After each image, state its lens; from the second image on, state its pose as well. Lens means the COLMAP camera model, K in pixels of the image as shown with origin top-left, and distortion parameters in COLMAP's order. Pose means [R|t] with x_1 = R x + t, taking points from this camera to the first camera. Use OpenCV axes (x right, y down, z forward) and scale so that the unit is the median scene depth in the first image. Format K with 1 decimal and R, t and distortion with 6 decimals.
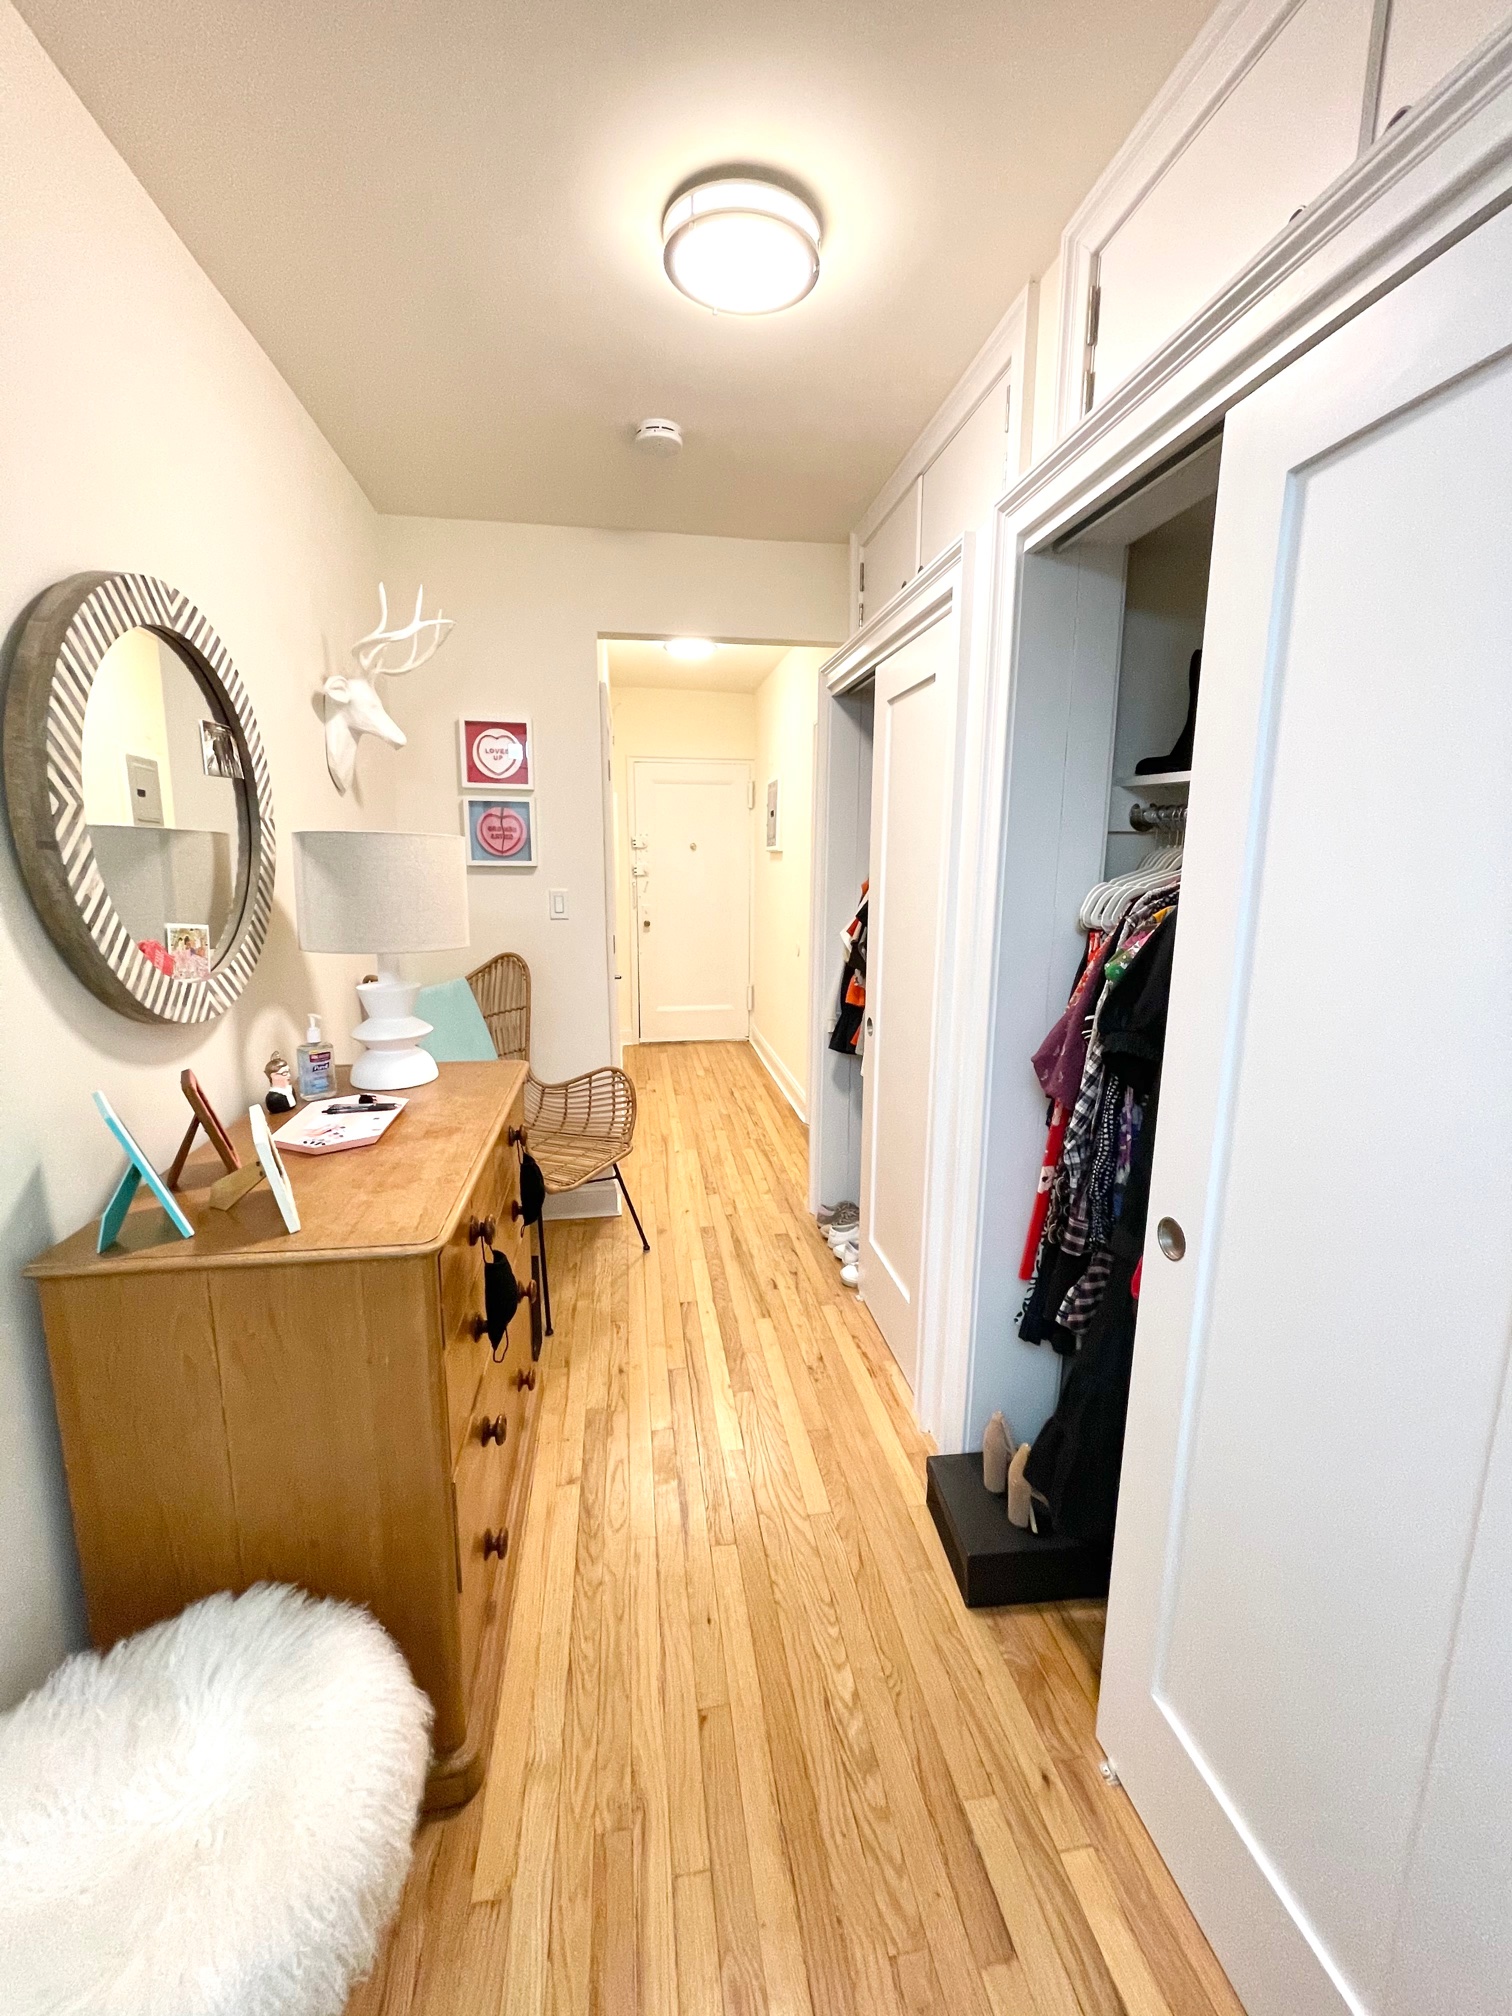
lens RADIAL K [[814.1, 0, 753.7], [0, 814.1, 1002.0], [0, 0, 1]] dist [-0.002088, 0.000240]
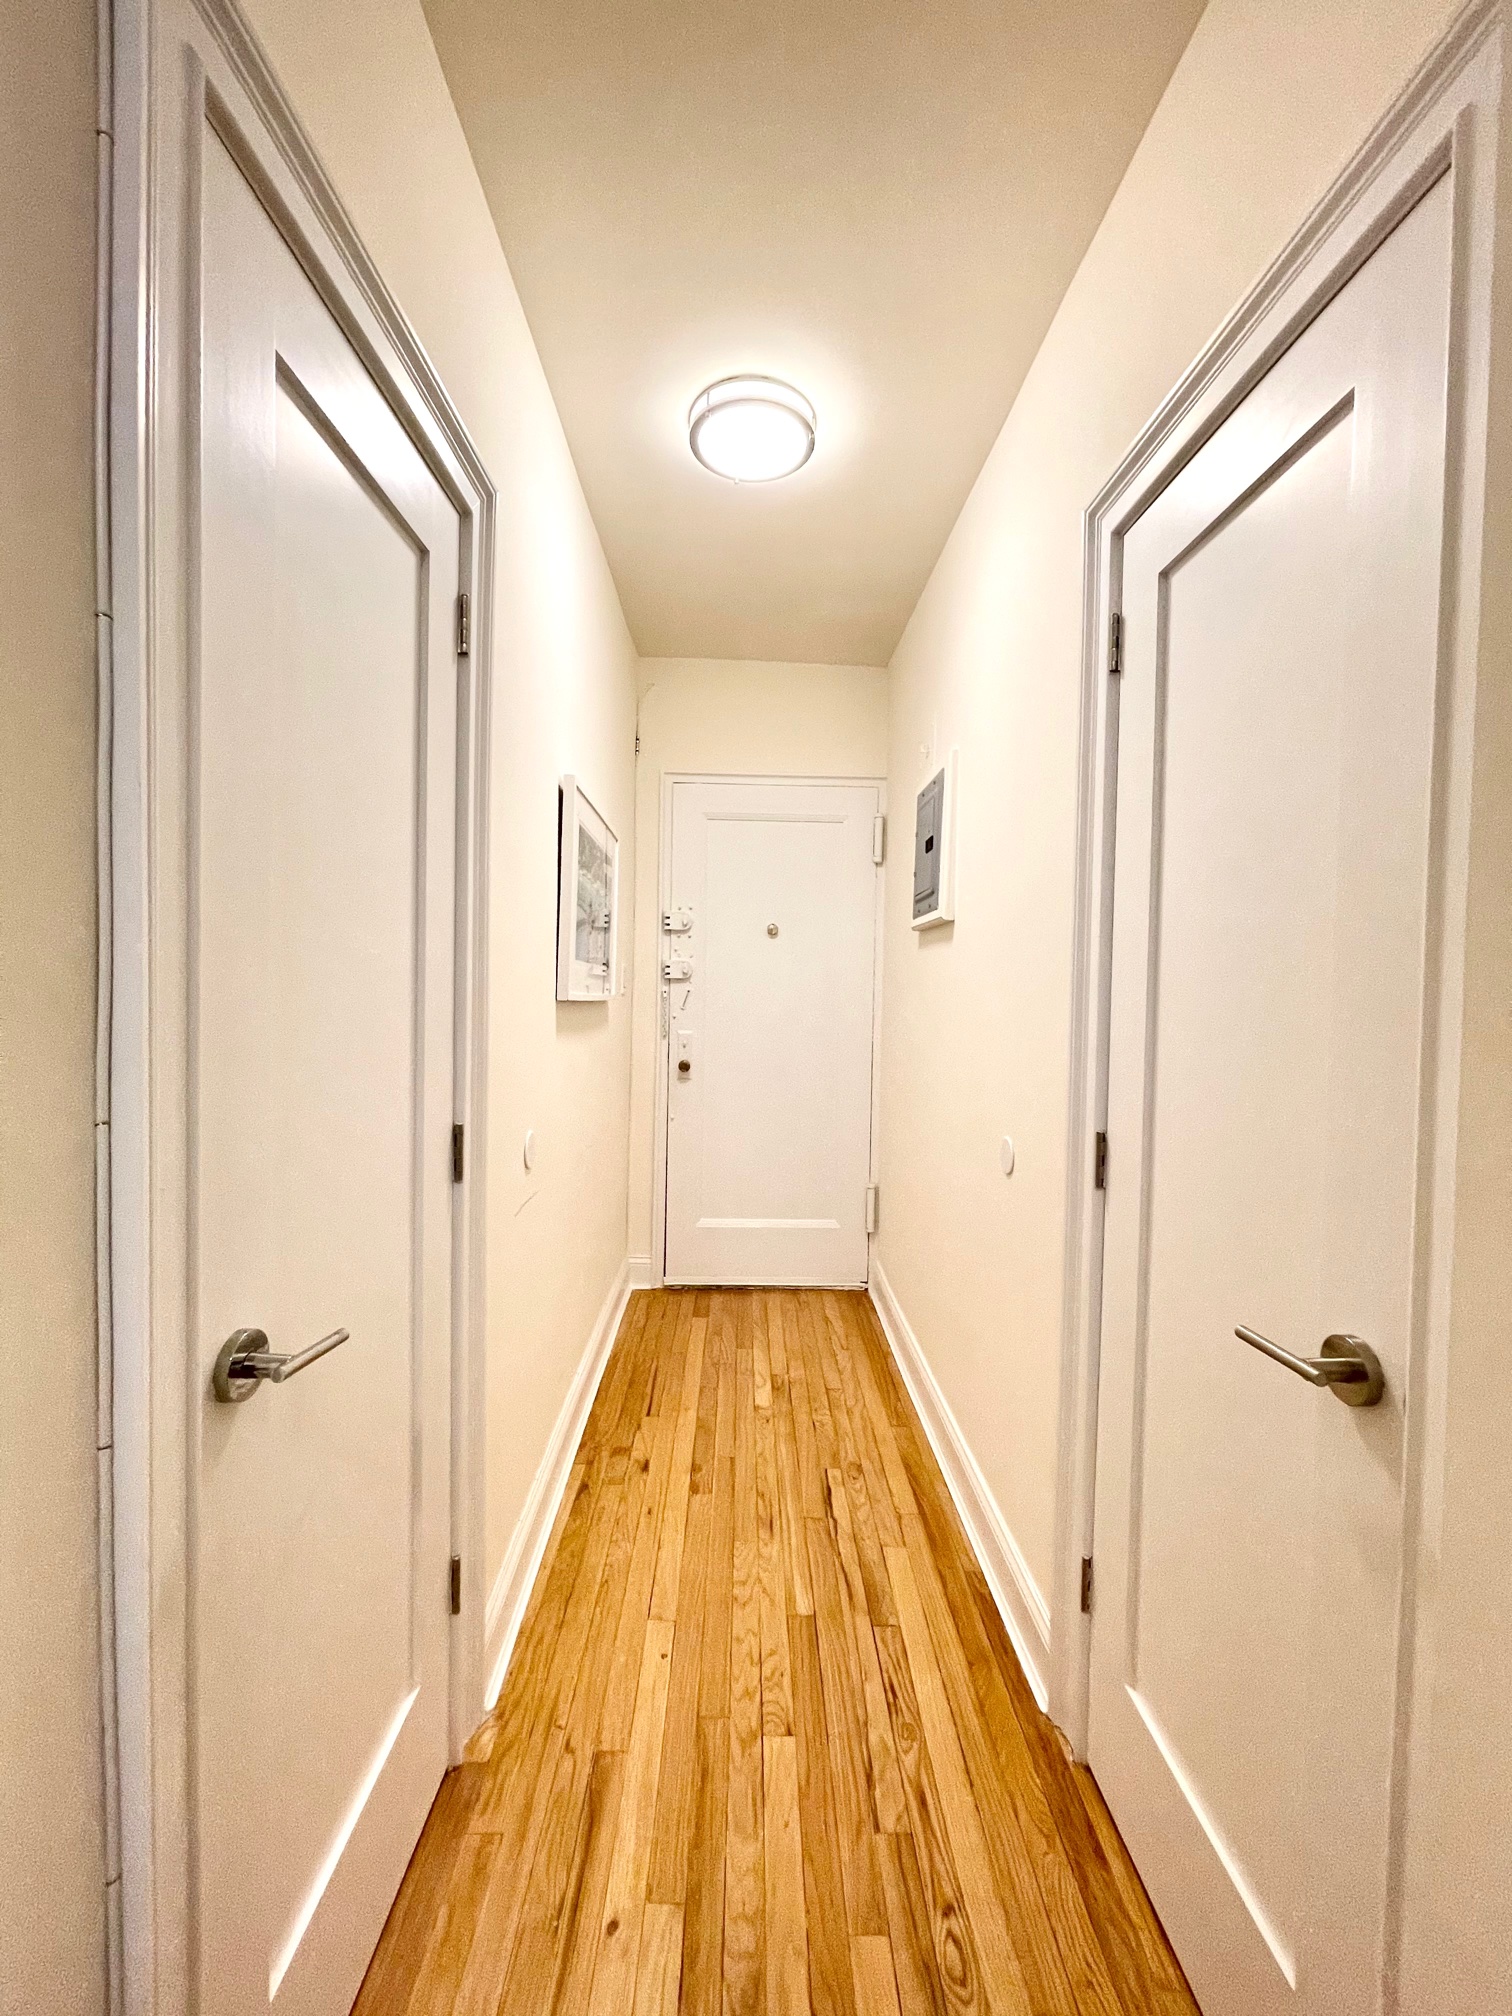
lens RADIAL K [[814.1, 0, 755.0], [0, 814.1, 1003.9], [0, 0, 1]] dist [-0.002088, 0.000240]
pose [[0.990406, 0.015883, -0.137274, -0.009613], [-0.036071, 0.988647, -0.145861, -0.066945], [0.133399, 0.149413, 0.979735, 0.519578]]
